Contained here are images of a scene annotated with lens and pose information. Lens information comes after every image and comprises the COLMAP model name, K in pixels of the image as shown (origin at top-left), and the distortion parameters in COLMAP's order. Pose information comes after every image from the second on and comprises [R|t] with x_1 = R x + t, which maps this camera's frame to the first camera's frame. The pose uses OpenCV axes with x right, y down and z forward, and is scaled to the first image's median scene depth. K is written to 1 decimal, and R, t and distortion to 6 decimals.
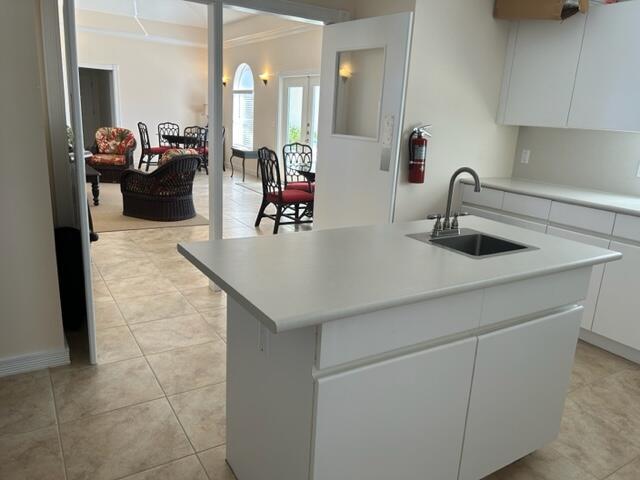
lens RADIAL K [[491.4, 0, 333.3], [0, 491.4, 240.0], [0, 0, 1]] dist [0.003090, -0.000970]
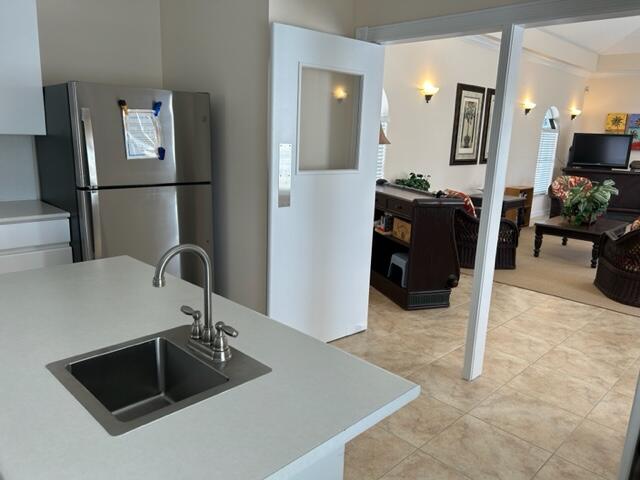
lens RADIAL K [[491.4, 0, 333.3], [0, 491.4, 240.0], [0, 0, 1]] dist [0.003090, -0.000970]
pose [[0.218778, 0.147602, -0.964546, 0.407148], [-0.271184, 0.958749, 0.085205, -0.108455], [0.937334, 0.242929, 0.249781, 0.514753]]
